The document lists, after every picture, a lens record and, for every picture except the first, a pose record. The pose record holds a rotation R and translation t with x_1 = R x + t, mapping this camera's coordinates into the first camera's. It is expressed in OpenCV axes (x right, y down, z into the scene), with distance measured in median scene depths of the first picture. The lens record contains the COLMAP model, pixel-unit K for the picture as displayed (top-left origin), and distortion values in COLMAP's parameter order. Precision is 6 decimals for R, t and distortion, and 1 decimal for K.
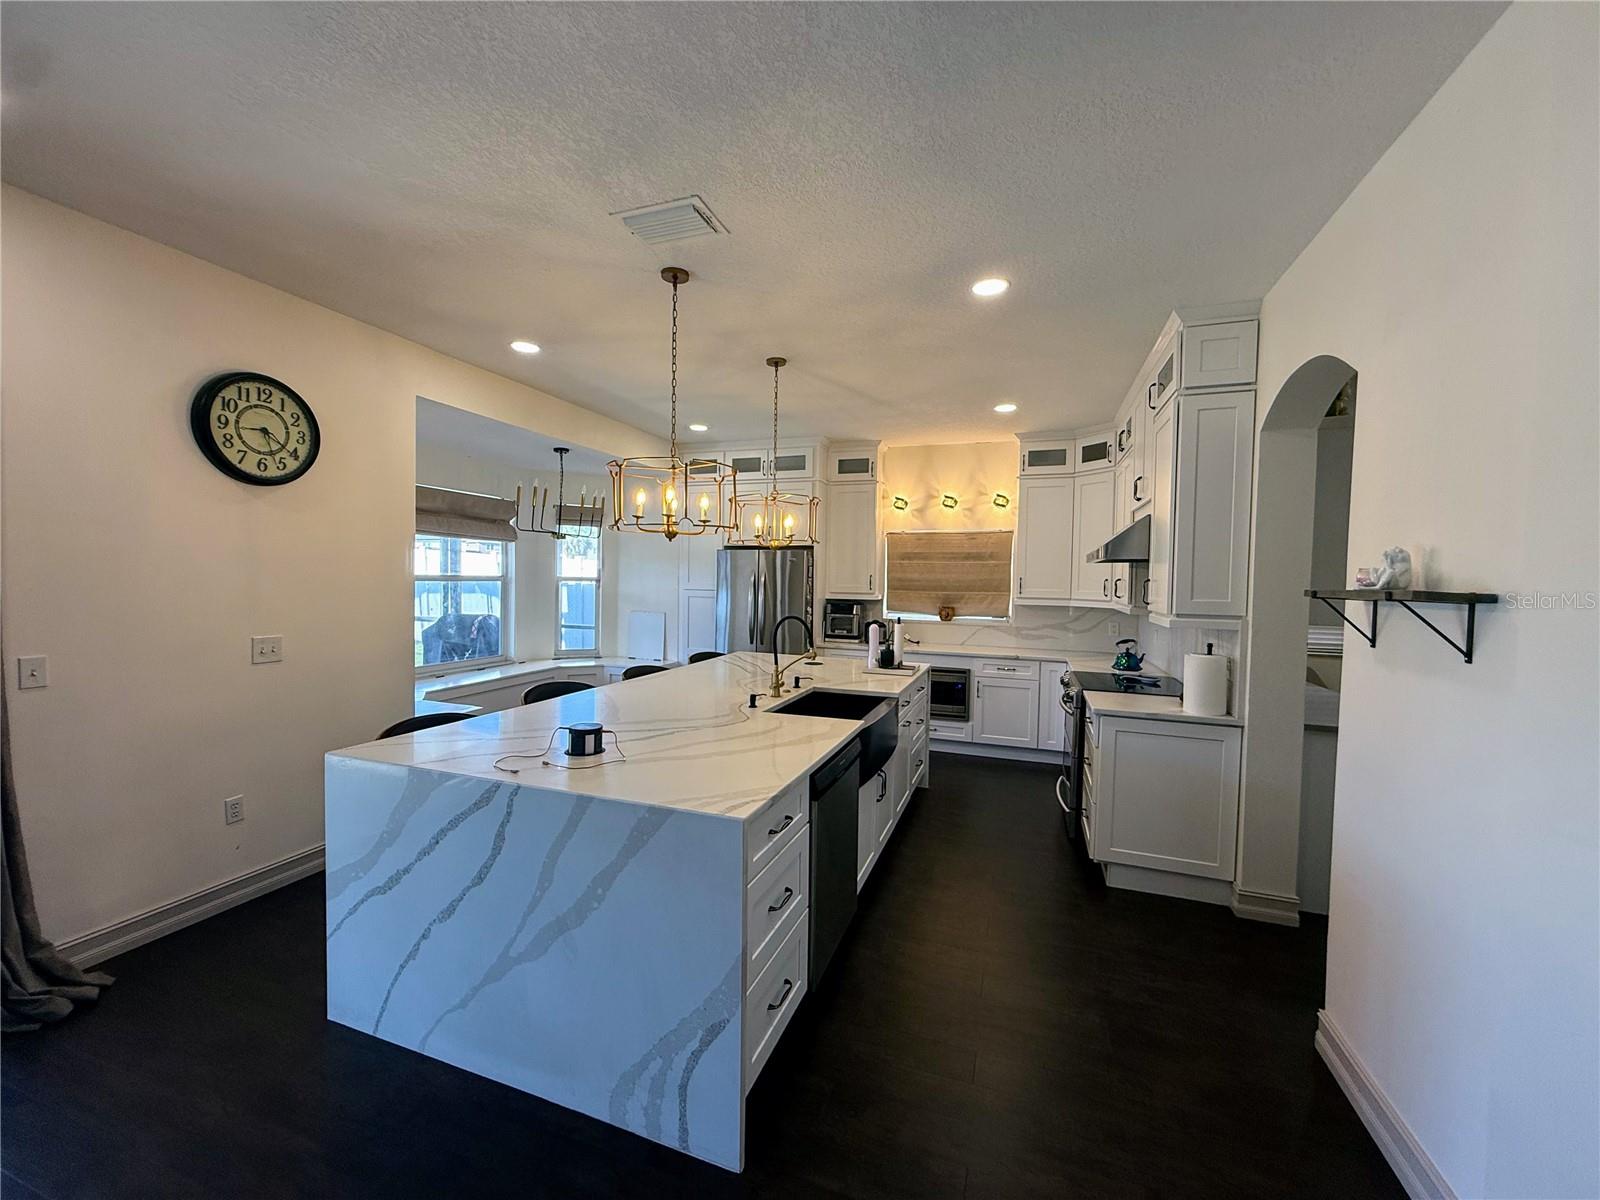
lens RADIAL K [[638.0, 0, 795.9], [0, 638.0, 607.7], [0, 0, 1]] dist [0.000544, 0.000980]
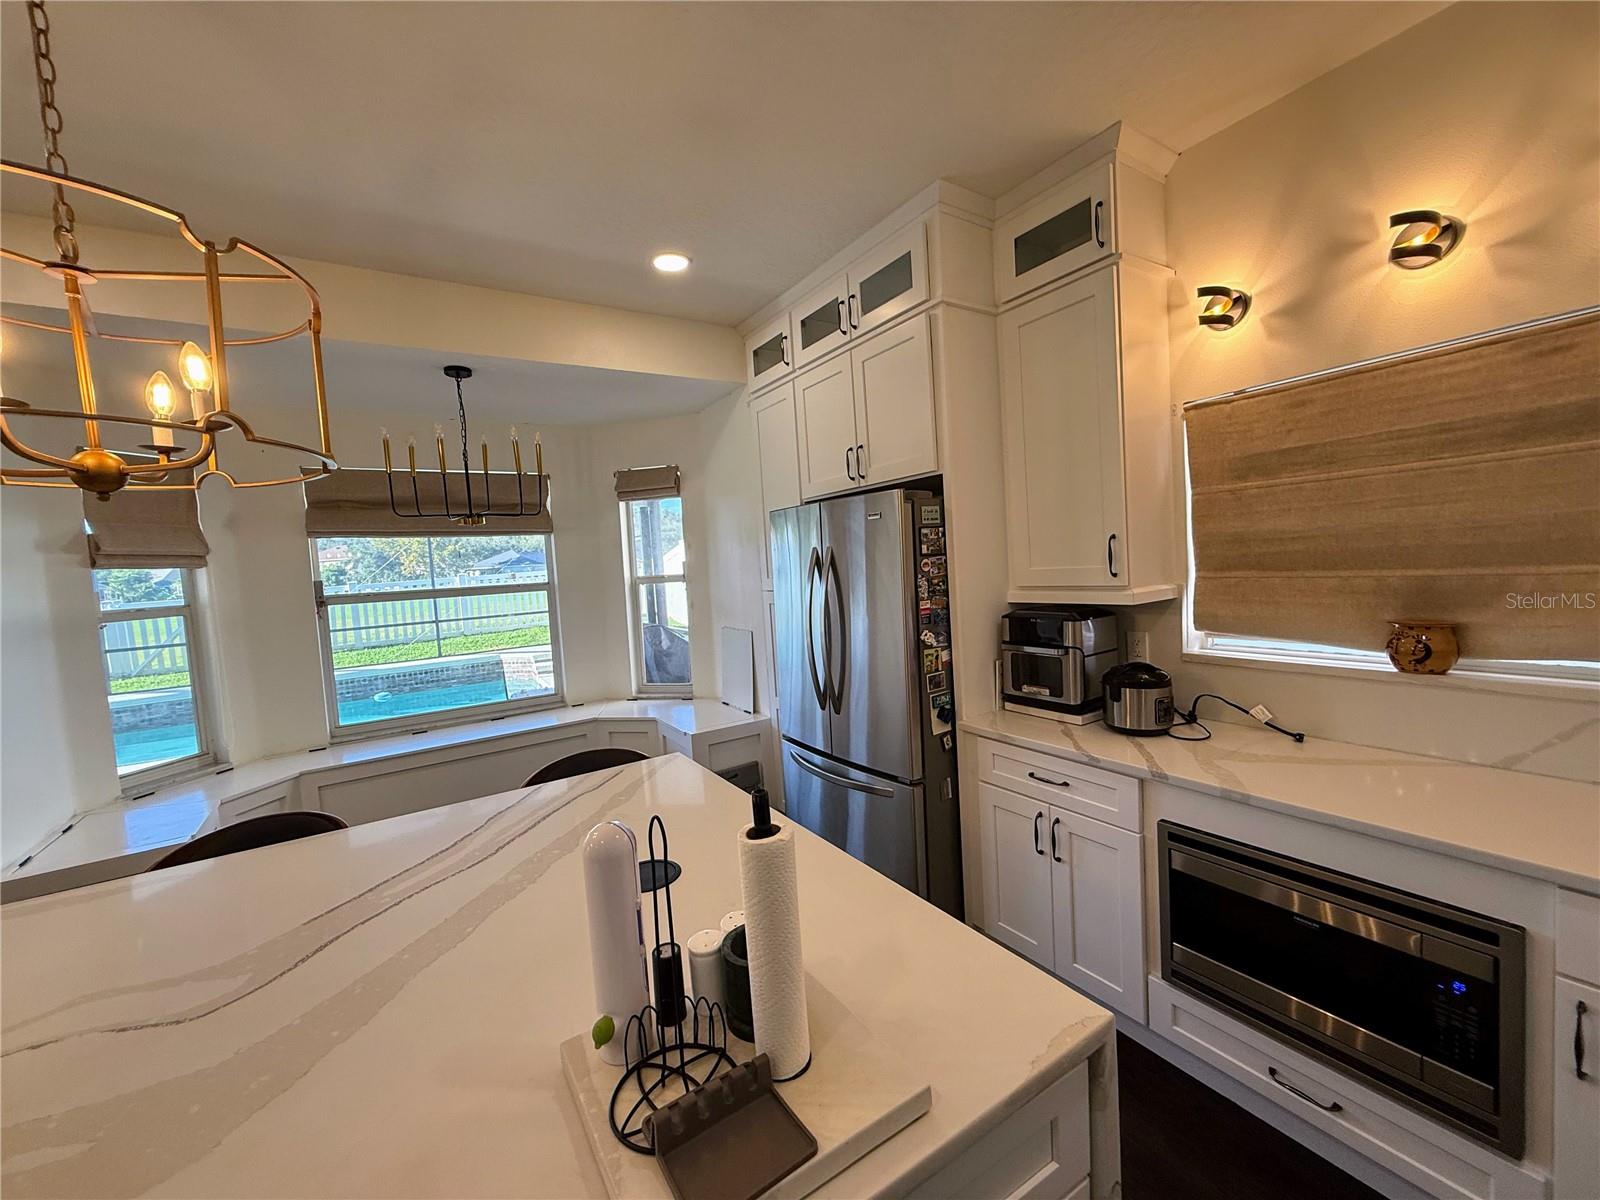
lens RADIAL K [[638.0, 0, 798.0], [0, 638.0, 601.0], [0, 0, 1]] dist [0.000544, 0.000980]
pose [[0.784880, -0.026623, -0.619075, 0.198027], [0.045398, 0.998862, 0.014601, -0.028056], [0.617982, -0.039565, 0.785196, 0.620060]]
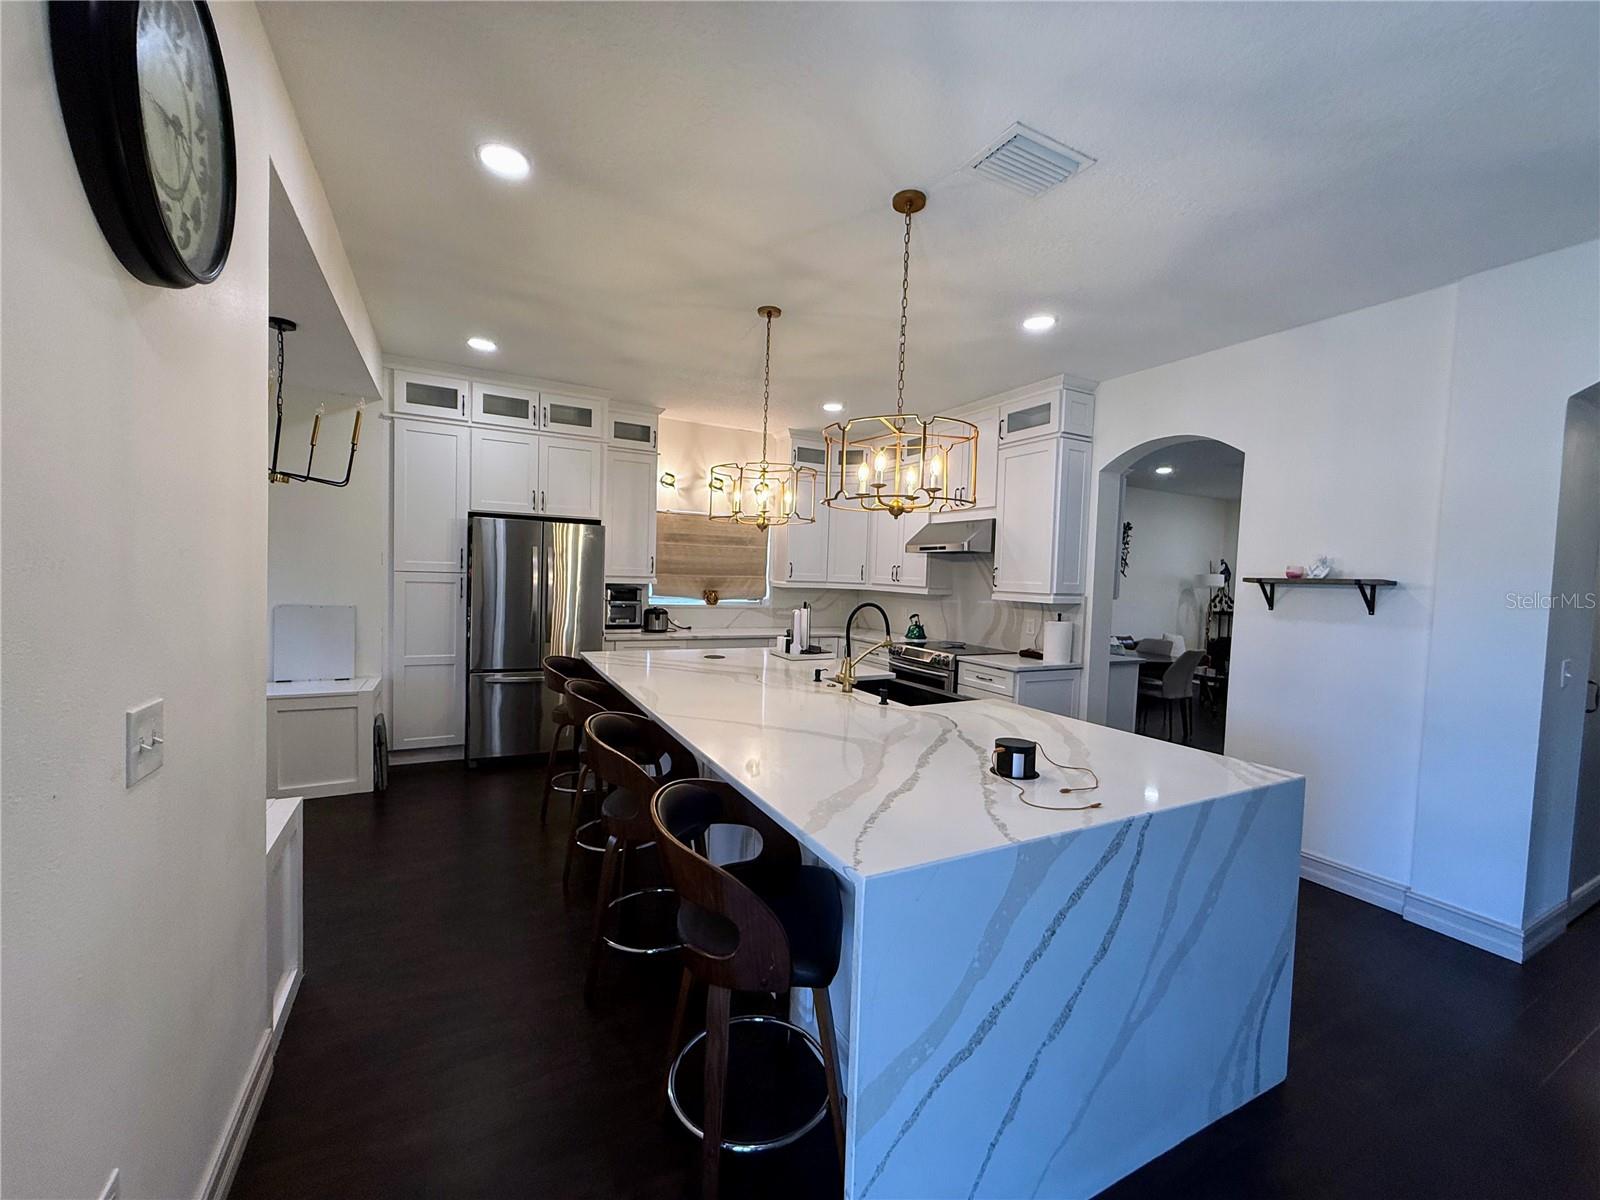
lens RADIAL K [[638.0, 0, 794.3], [0, 638.0, 607.3], [0, 0, 1]] dist [0.000544, 0.000980]
pose [[0.674500, -0.035612, 0.737416, -0.416440], [0.014023, 0.999274, 0.035432, -0.008796], [-0.738142, -0.013558, 0.674509, 0.241154]]
